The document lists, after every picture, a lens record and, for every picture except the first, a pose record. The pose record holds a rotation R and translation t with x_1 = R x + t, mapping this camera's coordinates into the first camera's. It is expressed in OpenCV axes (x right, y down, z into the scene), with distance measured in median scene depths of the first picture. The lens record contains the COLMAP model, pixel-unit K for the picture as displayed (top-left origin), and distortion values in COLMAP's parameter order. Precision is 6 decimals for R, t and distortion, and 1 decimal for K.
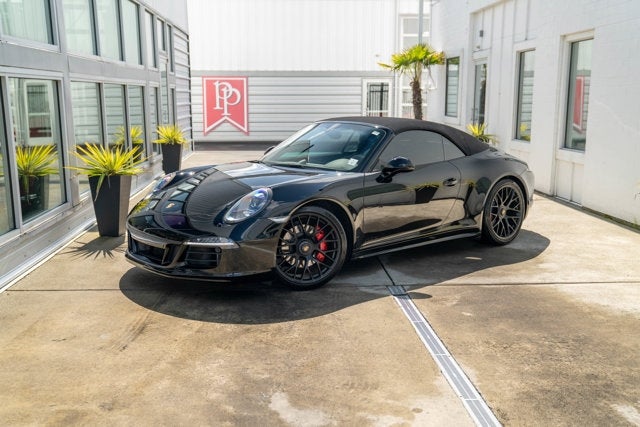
lens RADIAL K [[724.5, 0, 335.8], [0, 724.5, 202.8], [0, 0, 1]] dist [0.022978, 0.000000]
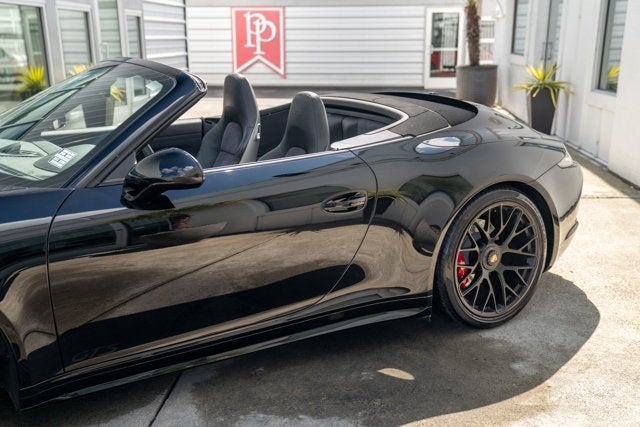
lens RADIAL K [[741.3, 0, 300.0], [0, 741.3, 234.4], [0, 0, 1]] dist [0.012470, 0.000000]
pose [[0.983790, 0.043929, -0.173861, 0.189151], [-0.023579, 0.992802, 0.117426, -0.054612], [0.177768, -0.111423, 0.977744, 0.510986]]
